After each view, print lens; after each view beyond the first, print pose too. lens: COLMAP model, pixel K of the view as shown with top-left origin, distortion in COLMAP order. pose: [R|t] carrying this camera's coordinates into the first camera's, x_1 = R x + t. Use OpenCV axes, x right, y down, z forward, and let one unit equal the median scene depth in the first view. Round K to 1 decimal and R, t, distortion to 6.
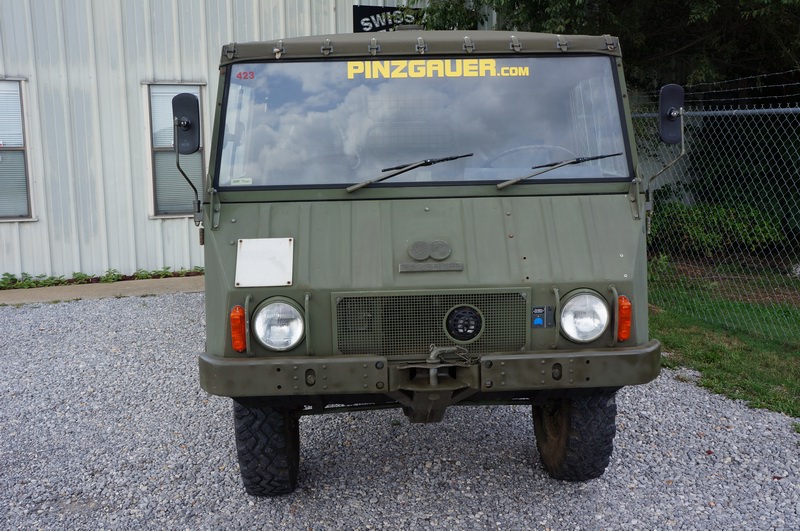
lens RADIAL K [[822.5, 0, 400.0], [0, 822.5, 265.5], [0, 0, 1]] dist [-0.057366, 0.199906]
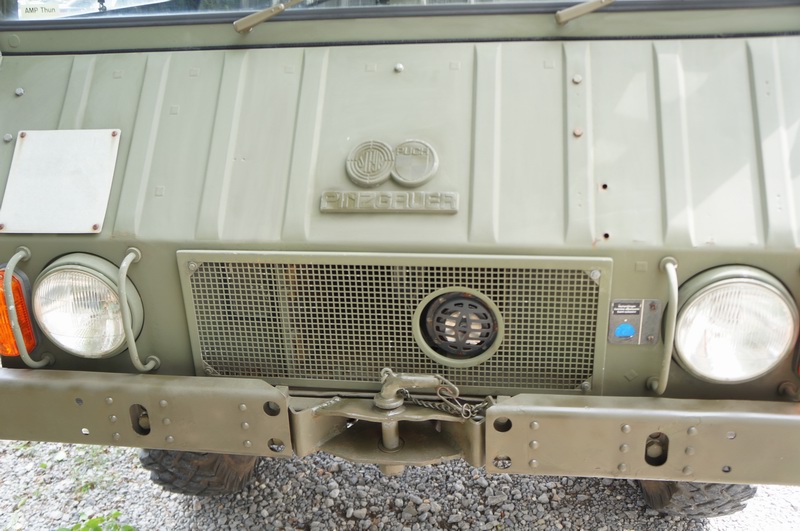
lens RADIAL K [[756.6, 0, 400.0], [0, 756.6, 265.5], [0, 0, 1]] dist [-0.112217, 0.192613]
pose [[0.984574, 0.048444, -0.168126, 0.095362], [-0.010914, 0.976040, 0.217319, -0.044784], [0.174626, -0.212132, 0.961512, 0.493019]]
